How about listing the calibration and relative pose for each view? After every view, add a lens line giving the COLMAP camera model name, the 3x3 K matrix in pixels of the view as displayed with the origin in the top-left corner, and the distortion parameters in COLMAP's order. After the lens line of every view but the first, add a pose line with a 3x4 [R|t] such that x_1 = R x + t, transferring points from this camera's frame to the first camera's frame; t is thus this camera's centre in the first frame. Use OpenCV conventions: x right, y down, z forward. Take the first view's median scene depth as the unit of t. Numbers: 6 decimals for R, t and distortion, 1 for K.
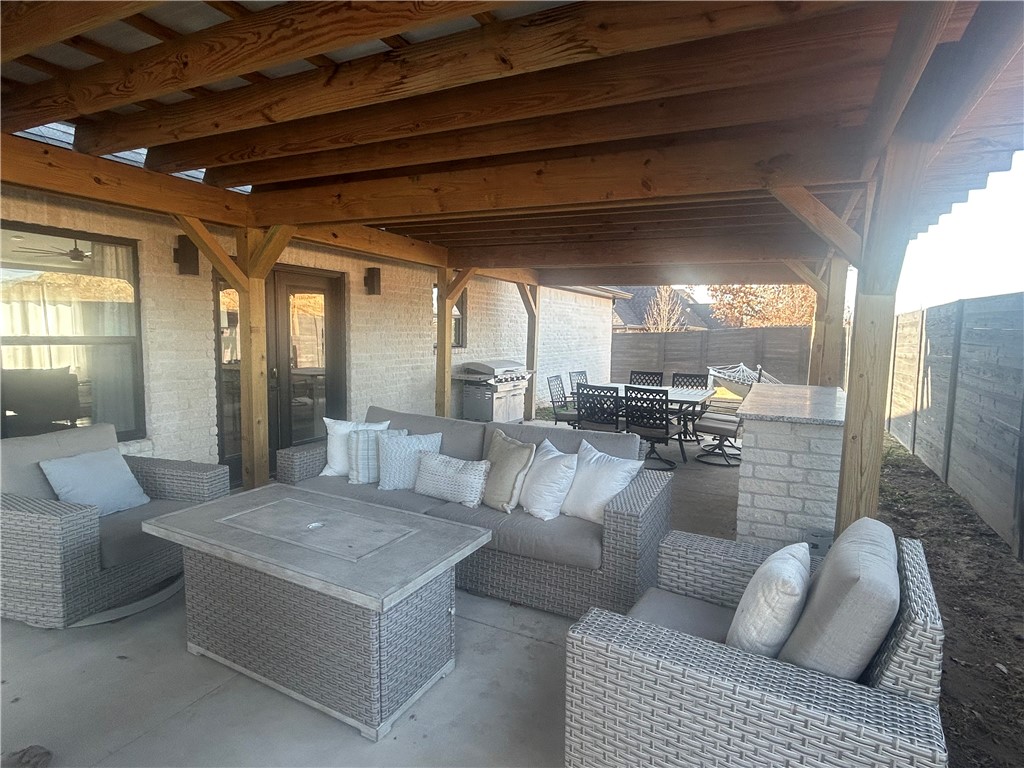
lens RADIAL K [[554.2, 0, 512.0], [0, 554.2, 384.0], [0, 0, 1]] dist [-0.002926, 0.000800]
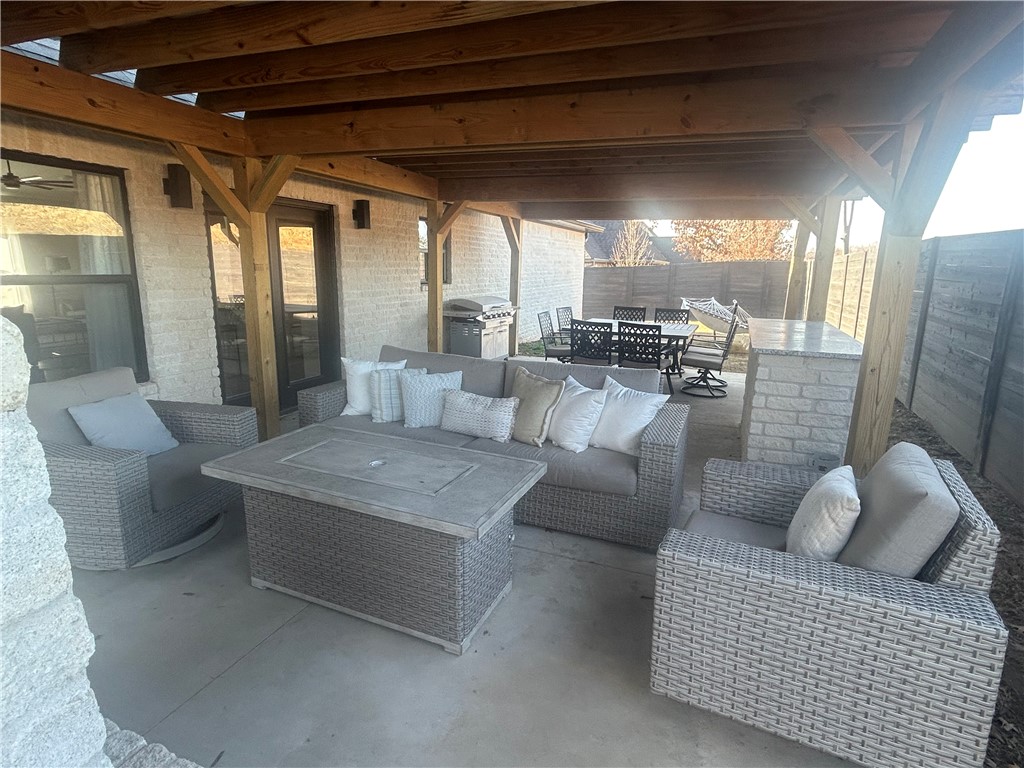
lens RADIAL K [[554.2, 0, 512.0], [0, 554.2, 384.0], [0, 0, 1]] dist [-0.002926, 0.000800]
pose [[0.996589, -0.017625, 0.080624, -0.133402], [0.008031, 0.993004, 0.117809, -0.007719], [-0.082136, -0.116760, 0.989758, -0.016877]]
